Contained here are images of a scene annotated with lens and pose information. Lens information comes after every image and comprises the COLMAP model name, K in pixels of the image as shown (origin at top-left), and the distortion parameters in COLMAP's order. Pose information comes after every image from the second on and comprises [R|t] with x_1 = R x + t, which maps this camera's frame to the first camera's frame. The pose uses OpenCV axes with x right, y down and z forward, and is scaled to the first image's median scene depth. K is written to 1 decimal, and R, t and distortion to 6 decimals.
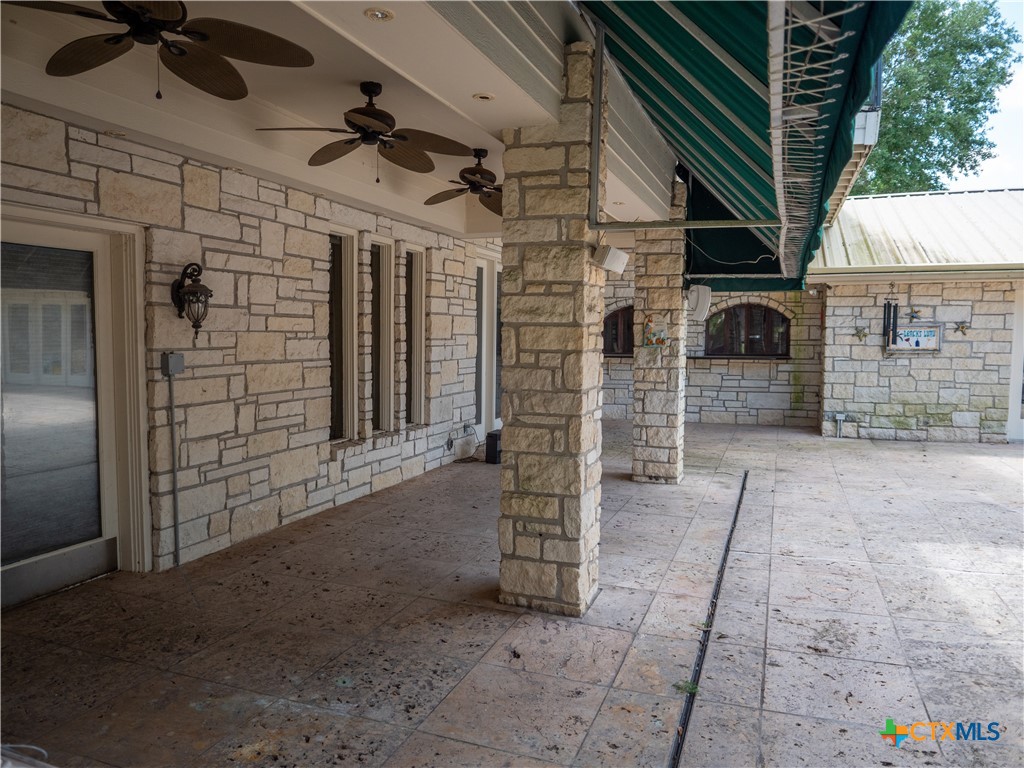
lens RADIAL K [[739.4, 0, 512.8], [0, 739.4, 382.5], [0, 0, 1]] dist [-0.020330, 0.005016]
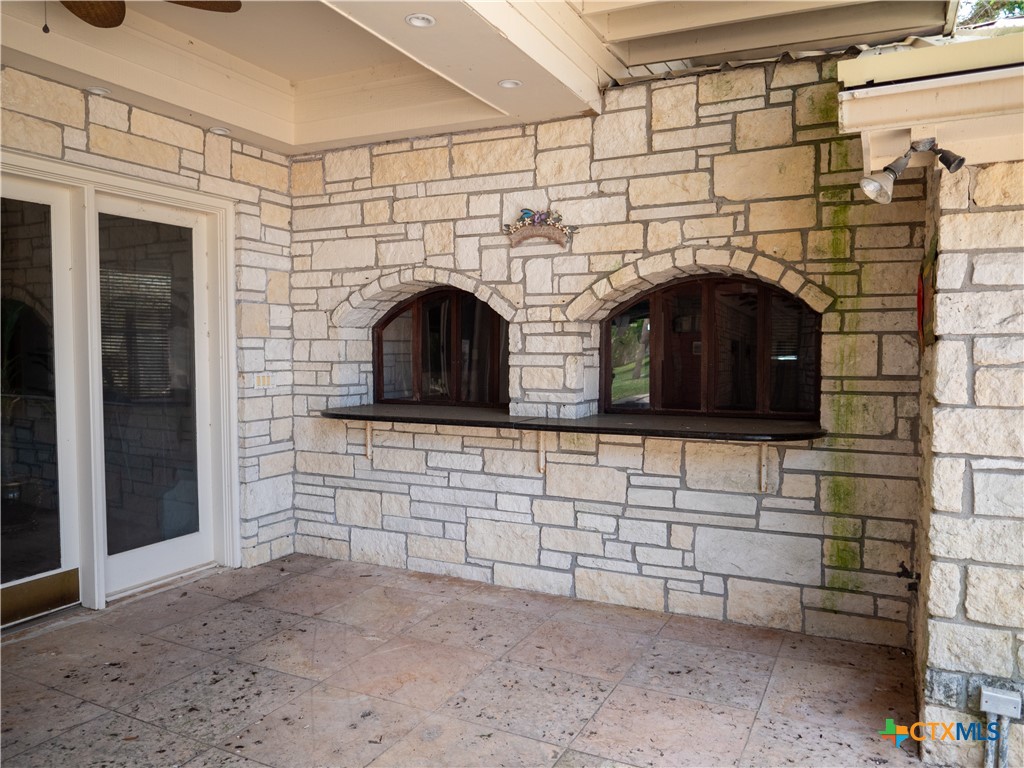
lens RADIAL K [[739.4, 0, 512.4], [0, 739.4, 384.3], [0, 0, 1]] dist [-0.020330, 0.005016]
pose [[0.993324, 0.003811, -0.115297, 0.277679], [-0.006055, 0.999799, -0.019118, -0.047252], [0.115201, 0.019688, 0.993147, 0.657927]]
